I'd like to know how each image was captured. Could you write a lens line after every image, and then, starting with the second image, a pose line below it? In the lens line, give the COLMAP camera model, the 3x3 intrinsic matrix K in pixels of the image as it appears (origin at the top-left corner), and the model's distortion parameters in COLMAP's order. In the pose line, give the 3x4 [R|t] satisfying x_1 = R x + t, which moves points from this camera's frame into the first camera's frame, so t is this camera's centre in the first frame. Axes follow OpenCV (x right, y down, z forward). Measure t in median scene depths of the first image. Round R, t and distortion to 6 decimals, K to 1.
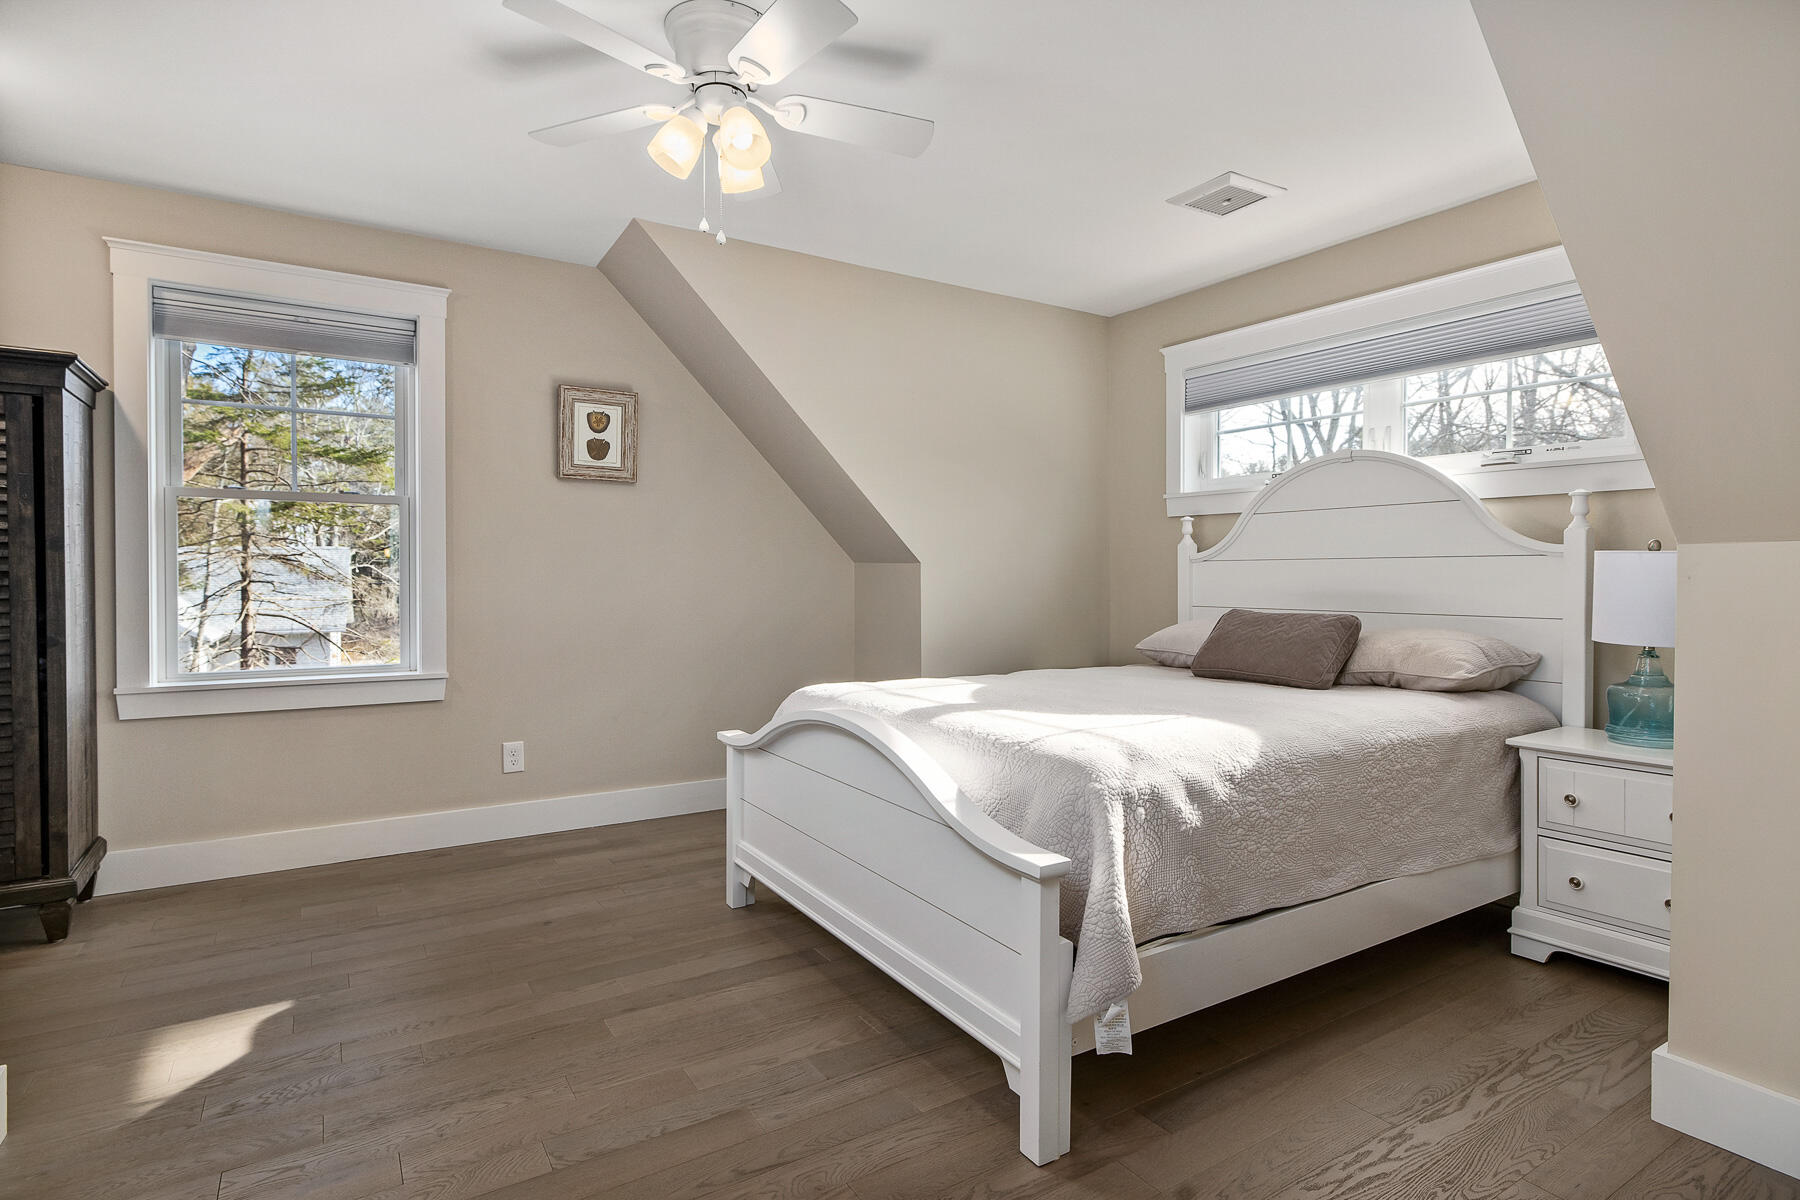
lens RADIAL K [[932.2, 0, 909.2], [0, 932.2, 591.9], [0, 0, 1]] dist [-0.002170, 0.000516]
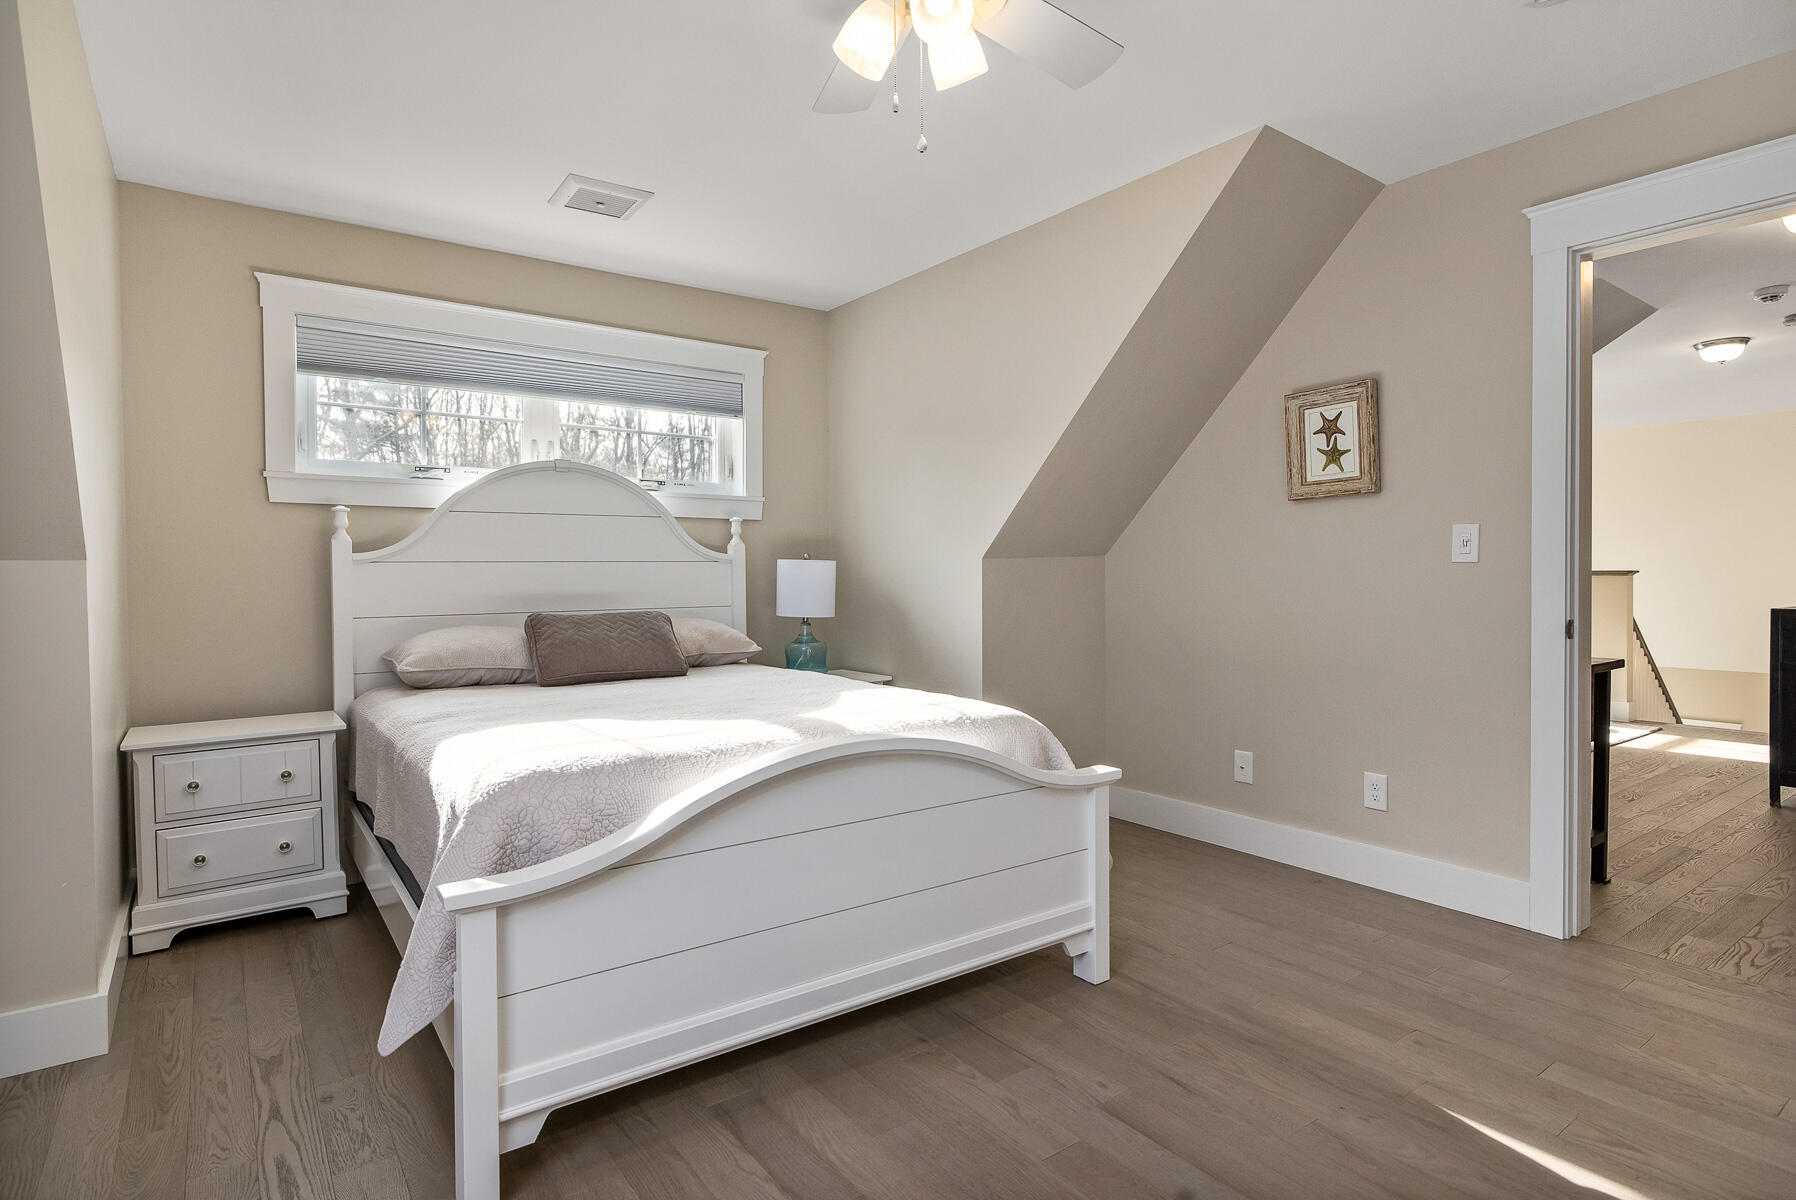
lens RADIAL K [[930.2, 0, 906.3], [0, 930.2, 592.9], [0, 0, 1]] dist [-0.002170, 0.000516]
pose [[-0.074085, -0.012805, 0.997170, -0.742742], [0.034071, 0.999301, 0.015364, -0.004307], [-0.996670, 0.035113, -0.073597, 0.827605]]
